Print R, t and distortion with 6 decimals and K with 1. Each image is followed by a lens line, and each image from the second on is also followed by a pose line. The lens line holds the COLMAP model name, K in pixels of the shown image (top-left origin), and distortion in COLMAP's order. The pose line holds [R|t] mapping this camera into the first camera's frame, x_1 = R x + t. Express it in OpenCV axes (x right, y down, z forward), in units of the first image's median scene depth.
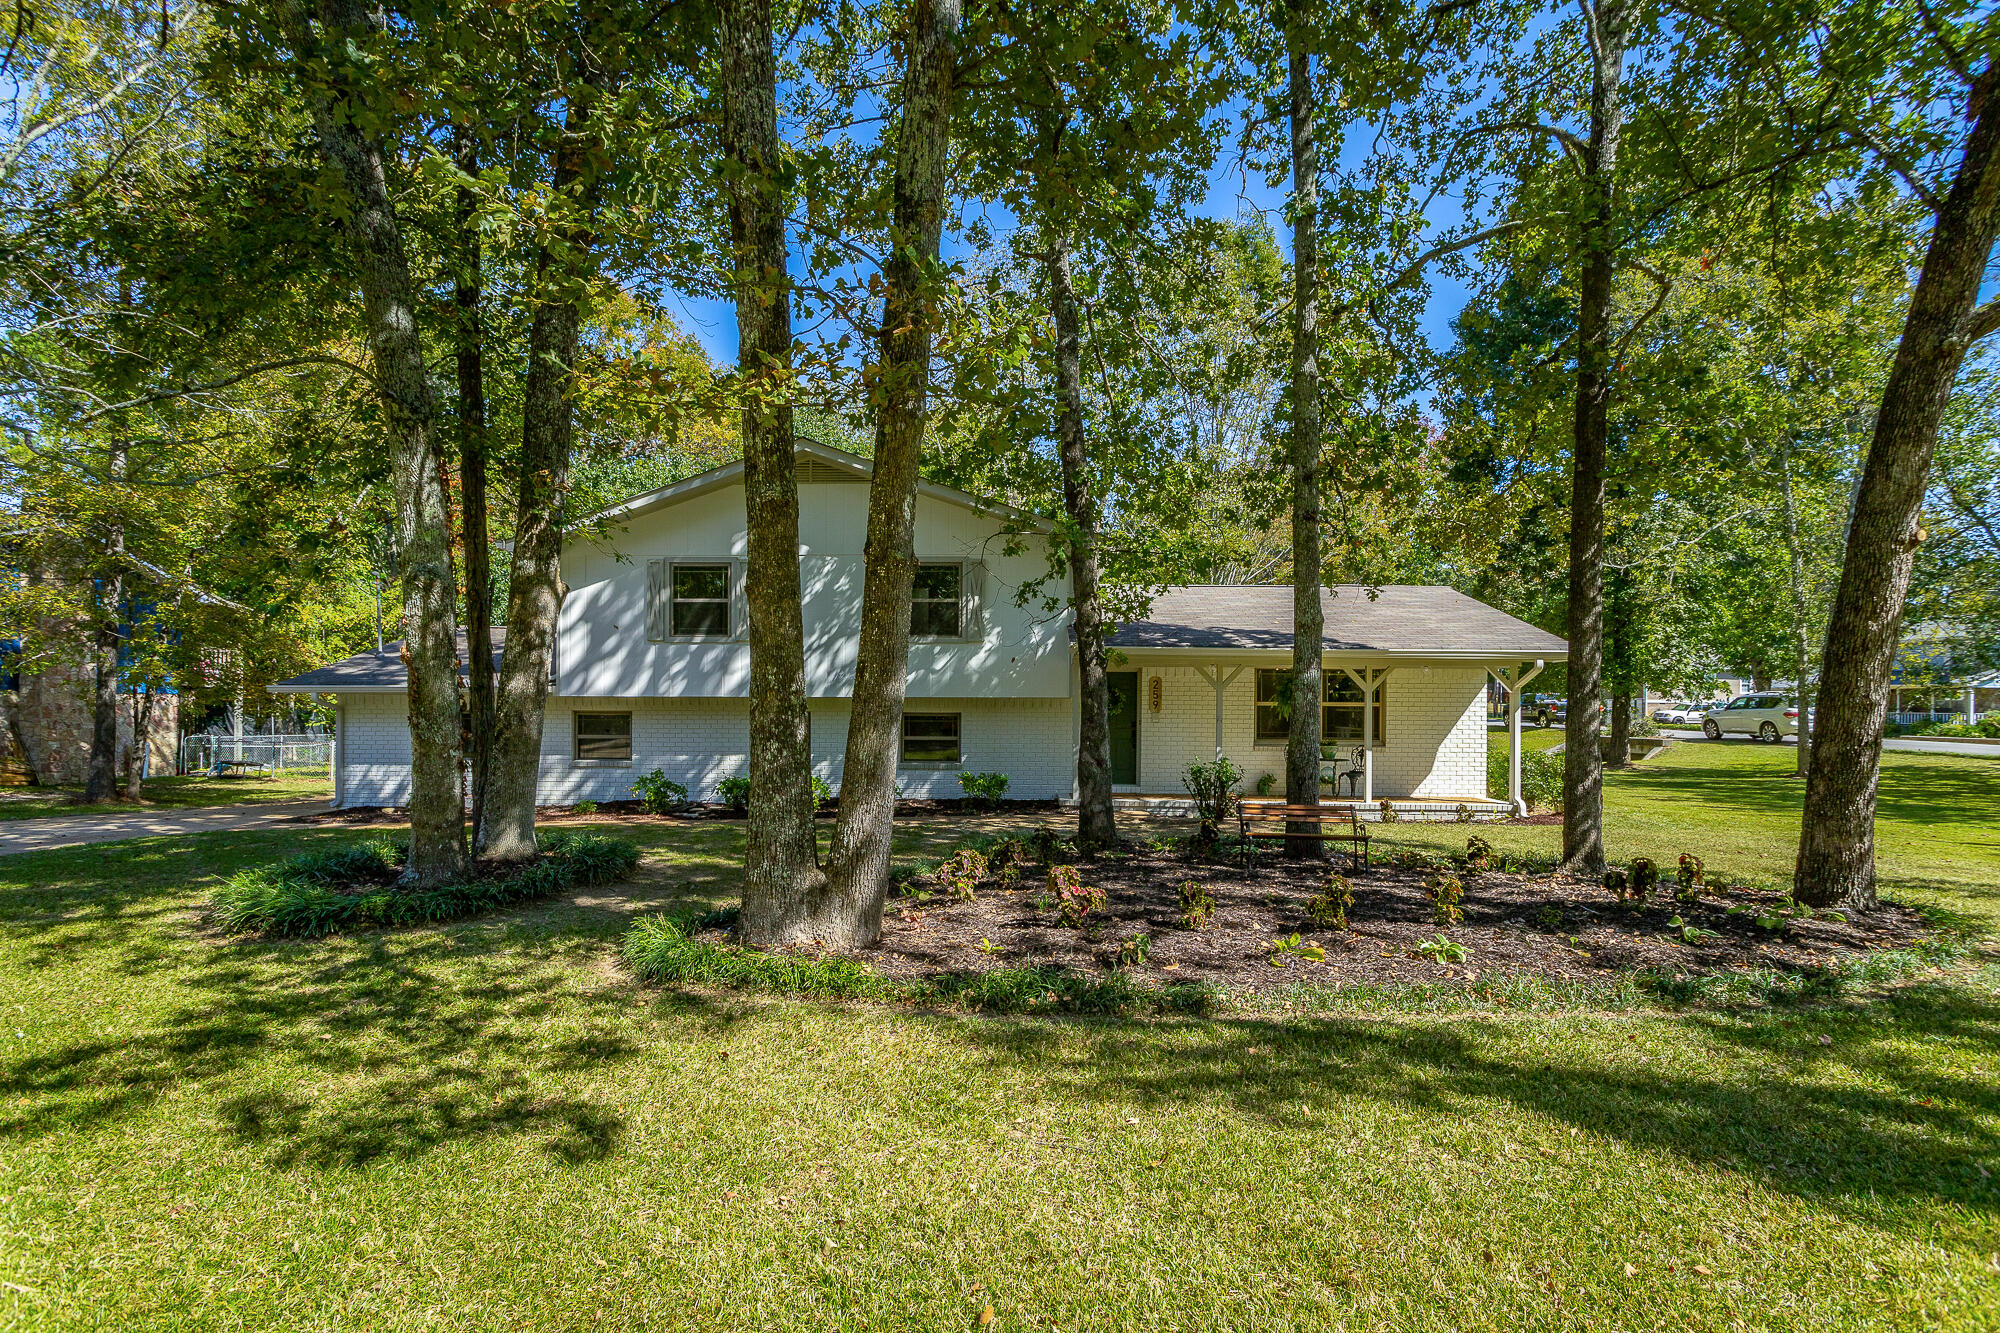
lens RADIAL K [[933.9, 0, 998.1], [0, 933.9, 709.9], [0, 0, 1]] dist [-0.014080, 0.000087]
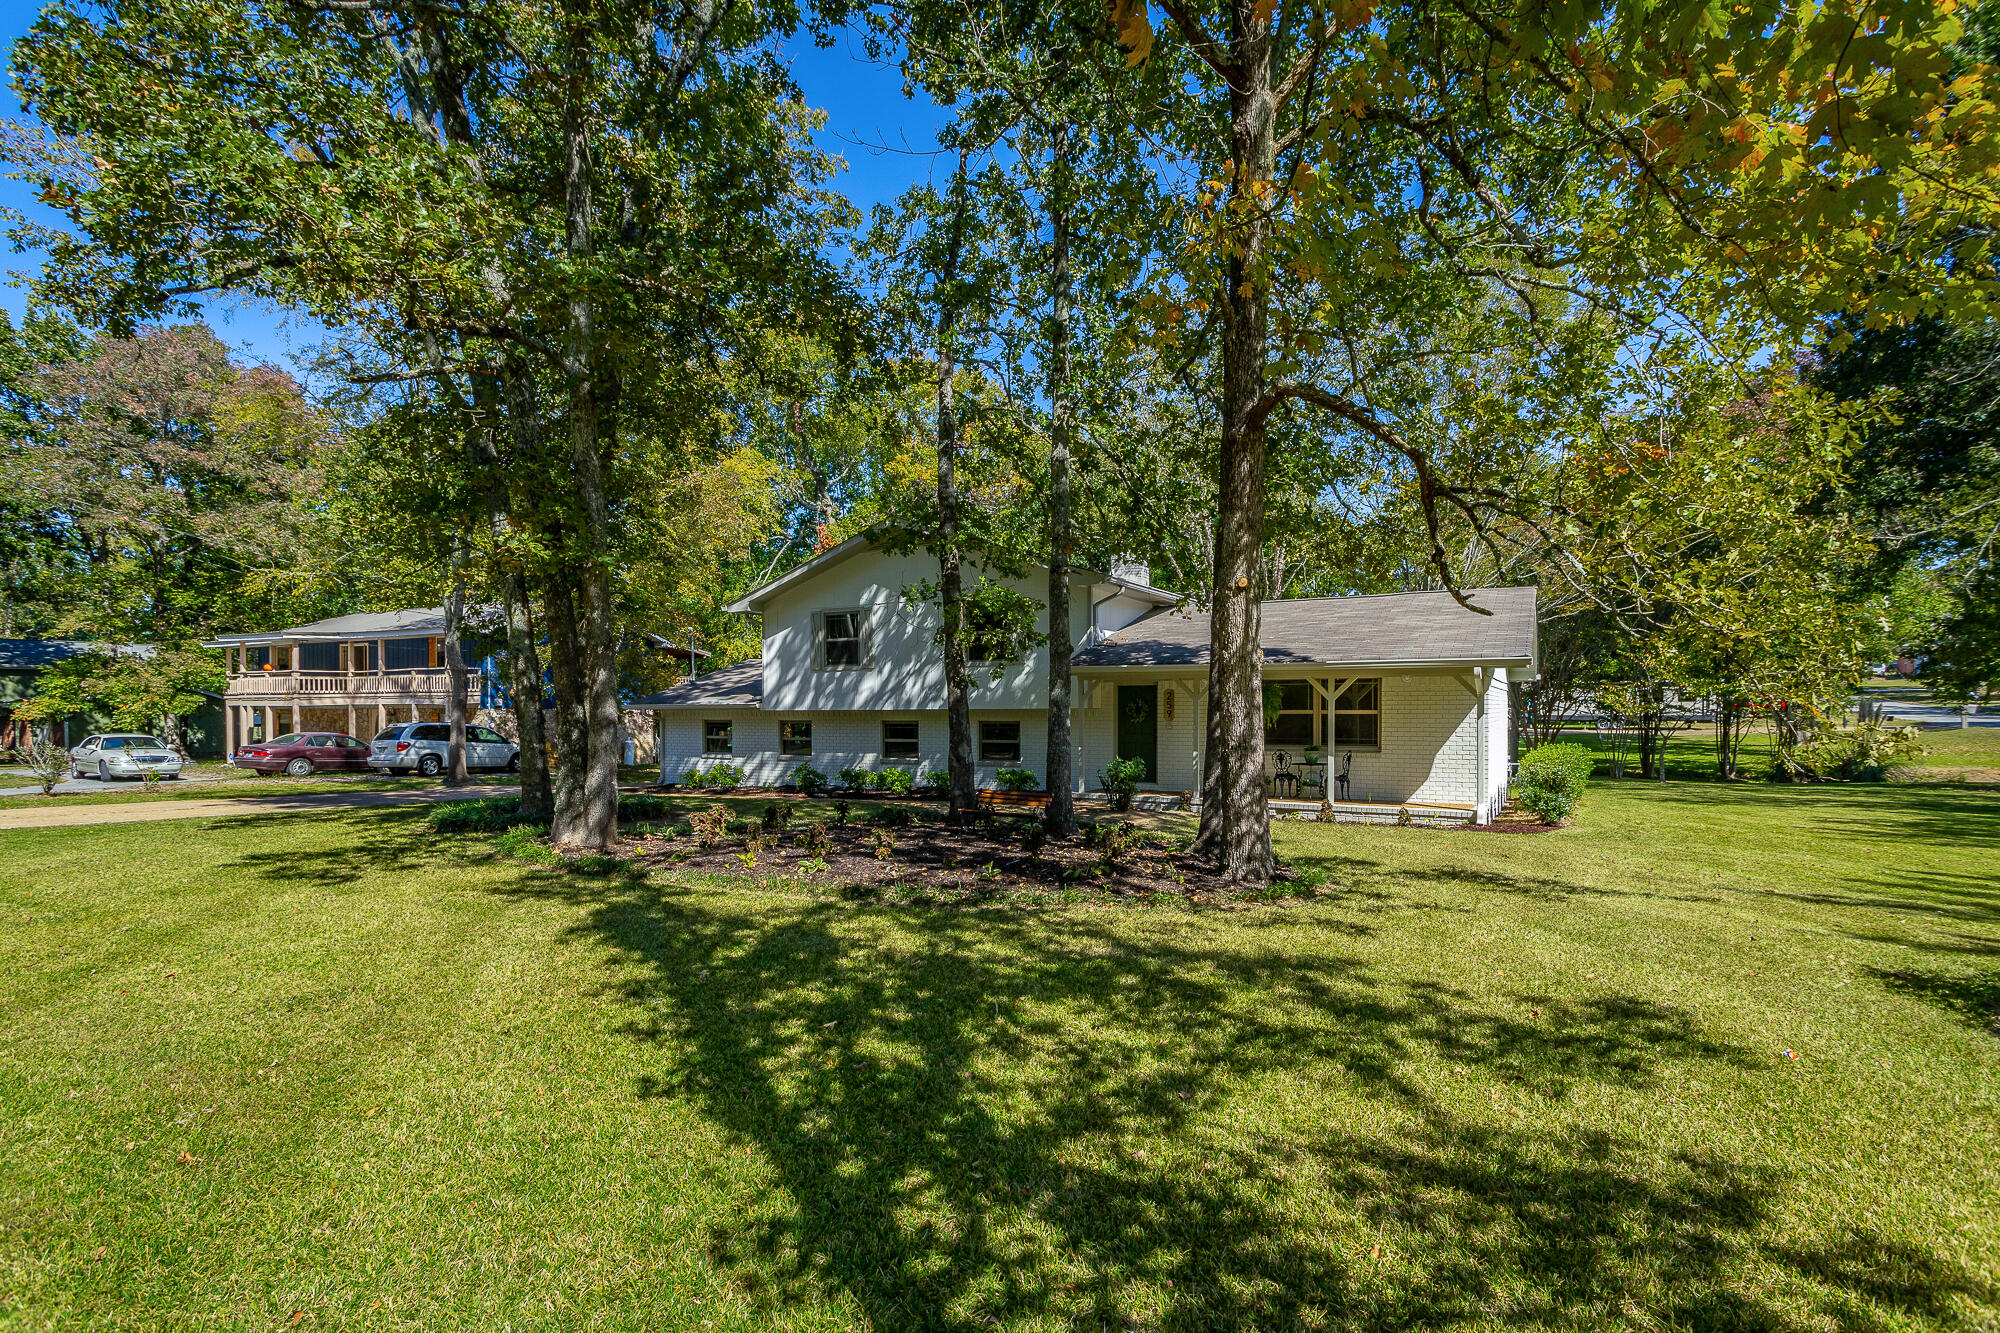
lens RADIAL K [[933.9, 0, 998.1], [0, 933.9, 709.9], [0, 0, 1]] dist [-0.014080, 0.000087]
pose [[0.888291, -0.007859, -0.459214, 0.544315], [0.006004, 0.999967, -0.005499, -0.004942], [0.459242, 0.002127, 0.888309, -0.122567]]
